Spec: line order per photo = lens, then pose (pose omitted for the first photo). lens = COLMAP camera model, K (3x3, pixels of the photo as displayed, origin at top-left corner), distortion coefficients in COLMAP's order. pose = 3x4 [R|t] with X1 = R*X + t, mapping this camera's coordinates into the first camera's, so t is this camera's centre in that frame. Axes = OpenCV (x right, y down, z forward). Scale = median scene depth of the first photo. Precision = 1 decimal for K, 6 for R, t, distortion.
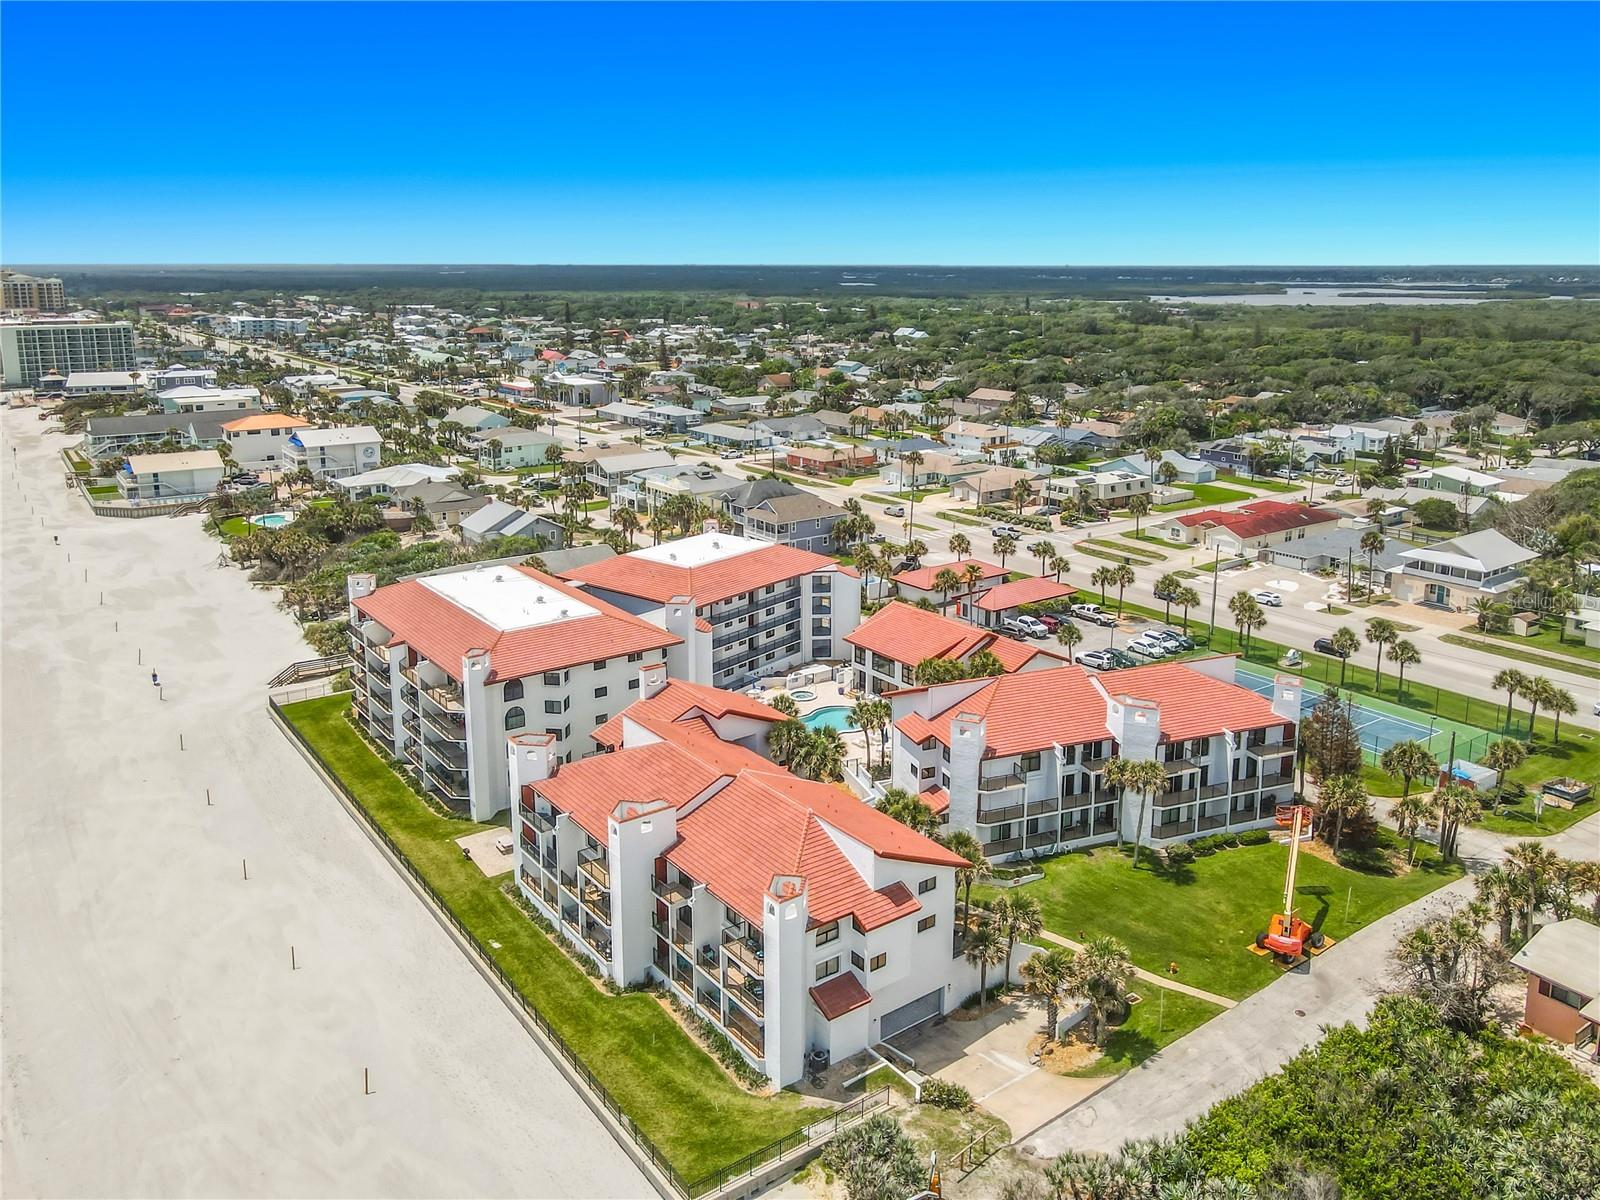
lens RADIAL K [[1196.9, 0, 791.5], [0, 1196.9, 456.0], [0, 0, 1]] dist [0.005331, 0.007648]
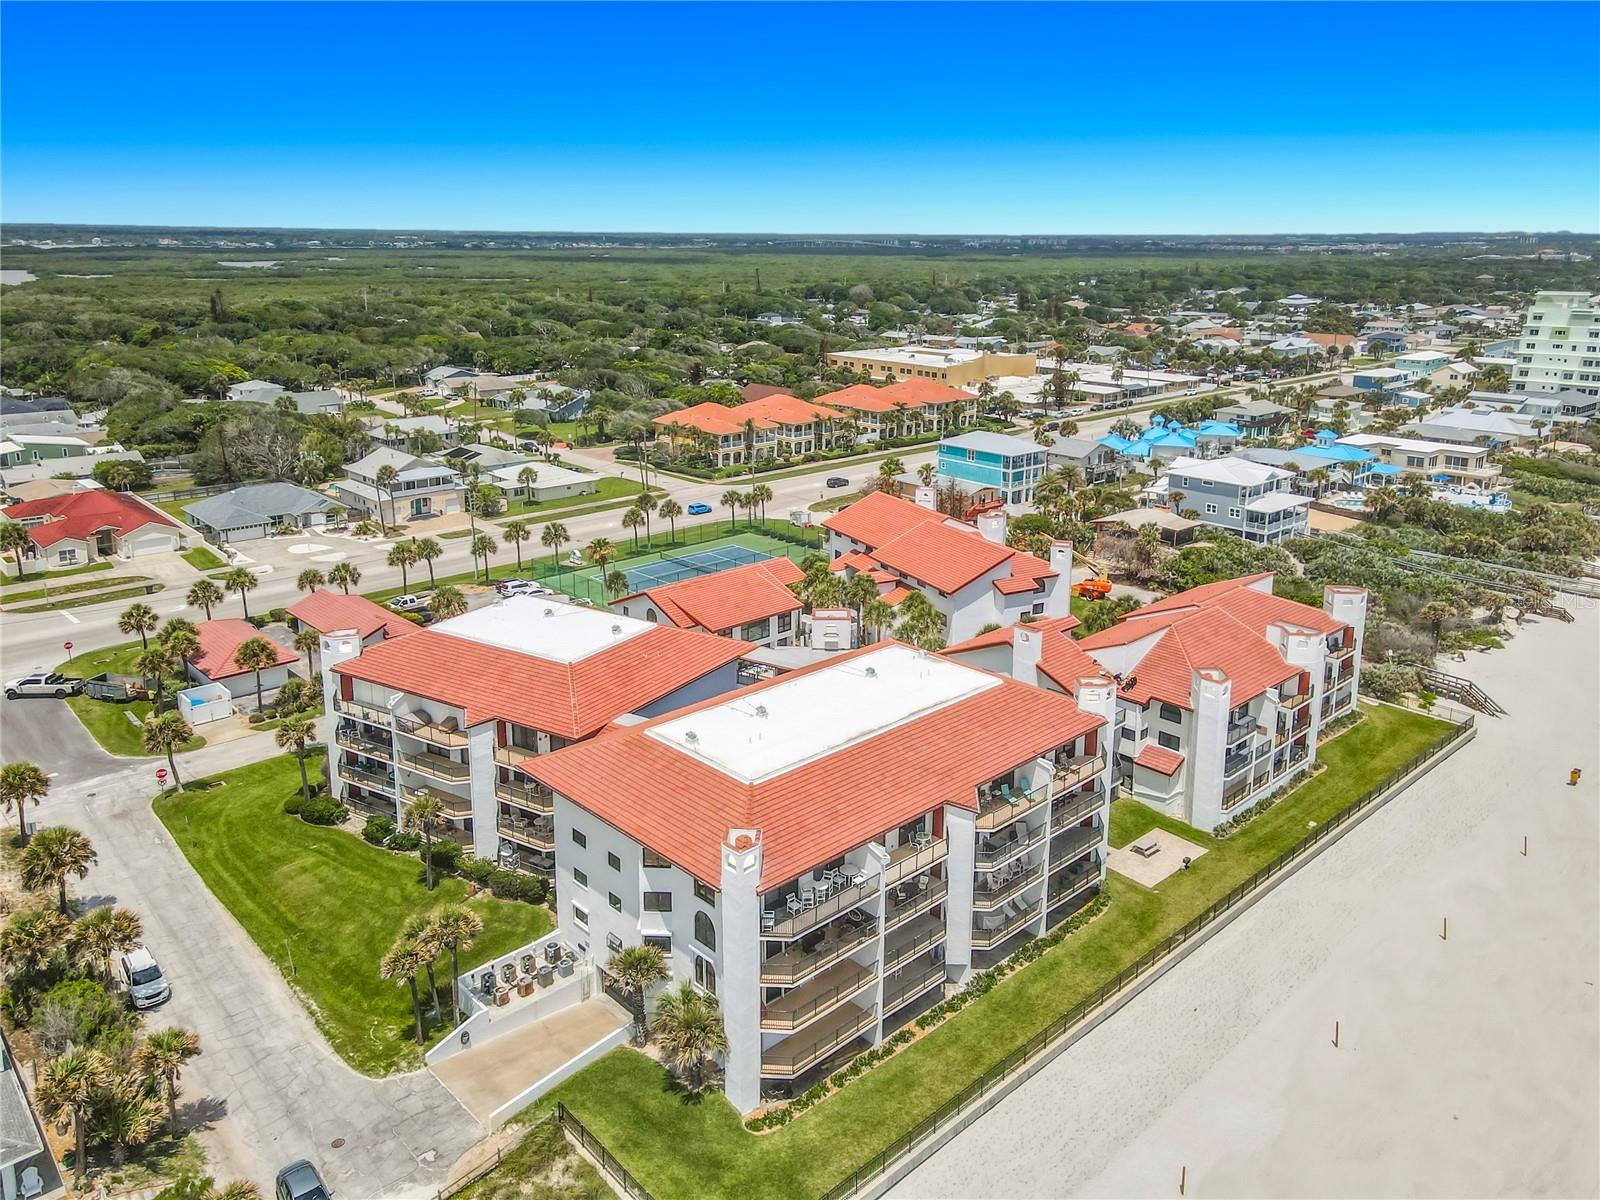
lens RADIAL K [[1176.2, 0, 802.9], [0, 1176.2, 513.0], [0, 0, 1]] dist [0.048600, 0.006886]
pose [[-0.114053, -0.232723, 0.965832, -0.850798], [0.151088, 0.956805, 0.248389, -0.147826], [-0.981919, 0.174255, -0.073964, 1.074819]]
